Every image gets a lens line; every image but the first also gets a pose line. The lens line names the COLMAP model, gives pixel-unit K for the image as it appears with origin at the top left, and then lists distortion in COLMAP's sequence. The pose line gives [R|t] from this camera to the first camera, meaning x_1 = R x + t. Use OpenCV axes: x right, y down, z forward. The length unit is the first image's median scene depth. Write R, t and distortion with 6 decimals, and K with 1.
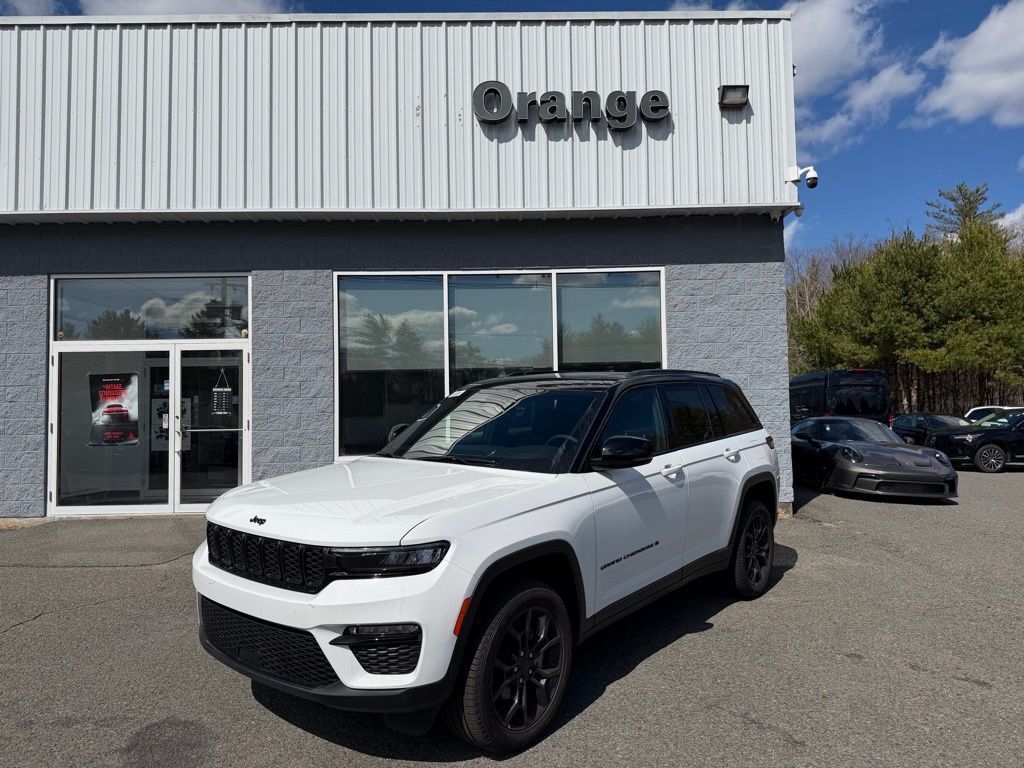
lens RADIAL K [[692.7, 0, 518.4], [0, 692.7, 386.1], [0, 0, 1]] dist [0.085226, -0.115546]
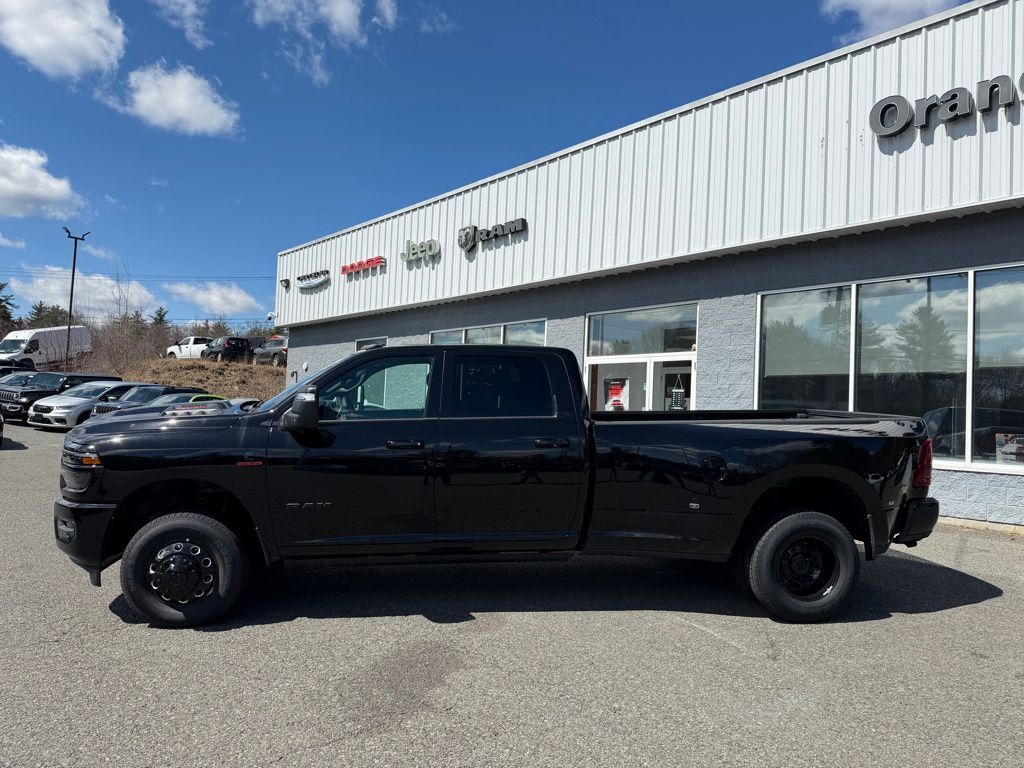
lens RADIAL K [[692.7, 0, 518.4], [0, 692.7, 386.1], [0, 0, 1]] dist [0.085226, -0.115546]
pose [[0.649152, 0.009595, -0.760599, 0.389456], [-0.012911, 0.999915, 0.001595, -0.001461], [0.760550, 0.008784, 0.649221, -0.086428]]
